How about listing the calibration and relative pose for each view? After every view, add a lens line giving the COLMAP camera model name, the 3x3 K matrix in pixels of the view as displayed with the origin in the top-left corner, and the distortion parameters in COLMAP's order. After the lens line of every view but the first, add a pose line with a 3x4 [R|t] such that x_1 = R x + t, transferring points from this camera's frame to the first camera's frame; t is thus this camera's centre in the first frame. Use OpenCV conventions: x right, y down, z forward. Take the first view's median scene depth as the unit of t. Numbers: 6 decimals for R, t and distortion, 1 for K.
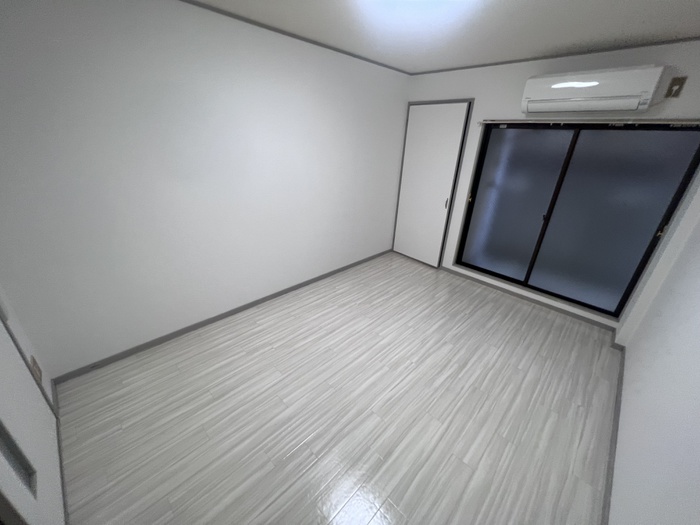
lens RADIAL K [[279.8, 0, 348.8], [0, 279.8, 262.0], [0, 0, 1]] dist [-0.000479, 0.000307]
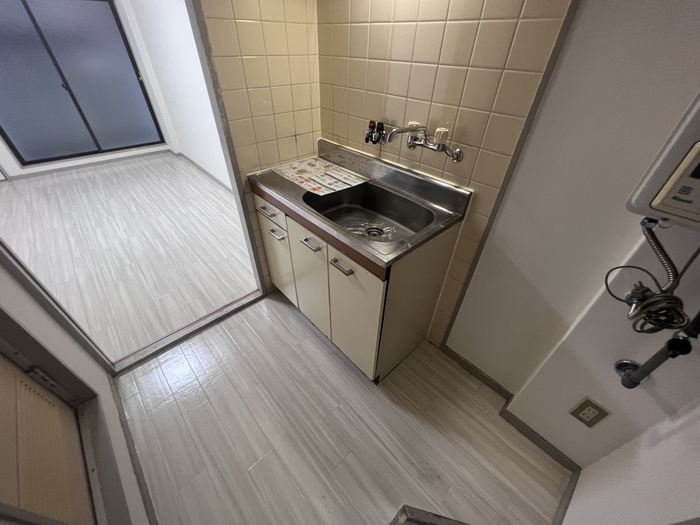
lens RADIAL K [[279.8, 0, 348.8], [0, 279.8, 262.0], [0, 0, 1]] dist [-0.000479, 0.000307]
pose [[0.050517, -0.653860, 0.754928, -0.716441], [0.388850, 0.709123, 0.588167, 0.158586], [-0.919915, 0.263841, 0.290076, -0.296505]]
